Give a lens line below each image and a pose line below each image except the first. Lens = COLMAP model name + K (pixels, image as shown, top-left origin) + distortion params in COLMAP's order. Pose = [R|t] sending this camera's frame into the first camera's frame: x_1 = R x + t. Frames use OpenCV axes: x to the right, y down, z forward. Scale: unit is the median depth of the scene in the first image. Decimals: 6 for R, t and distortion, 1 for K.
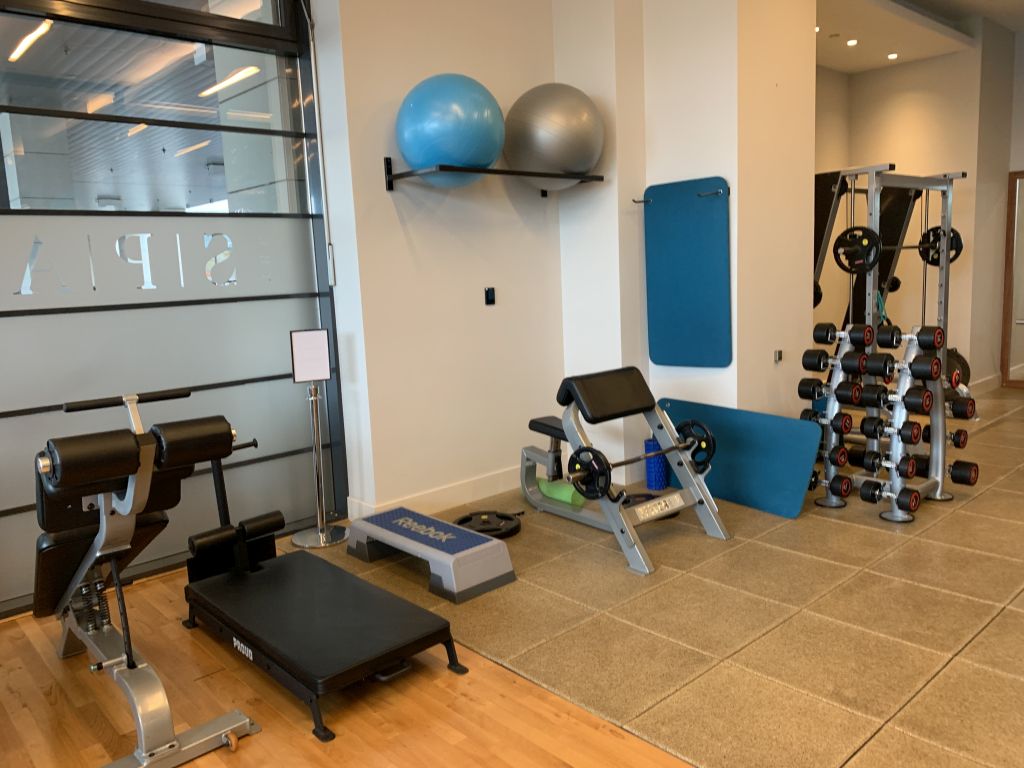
lens RADIAL K [[783.6, 0, 512.3], [0, 783.6, 377.9], [0, 0, 1]] dist [0.062858, -0.071429]
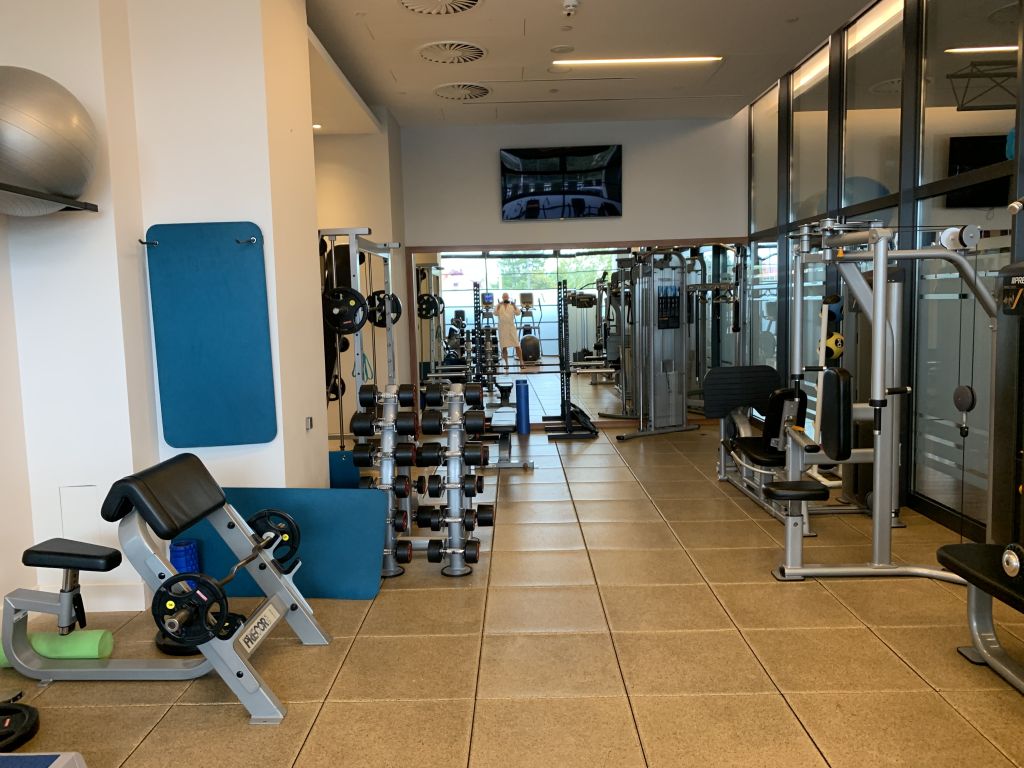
lens RADIAL K [[783.6, 0, 512.3], [0, 783.6, 377.9], [0, 0, 1]] dist [0.062858, -0.071429]
pose [[0.678566, -0.044398, 0.733197, -0.194806], [0.099252, 0.994559, -0.031632, -0.031924], [-0.727803, 0.094236, 0.679280, 0.234288]]
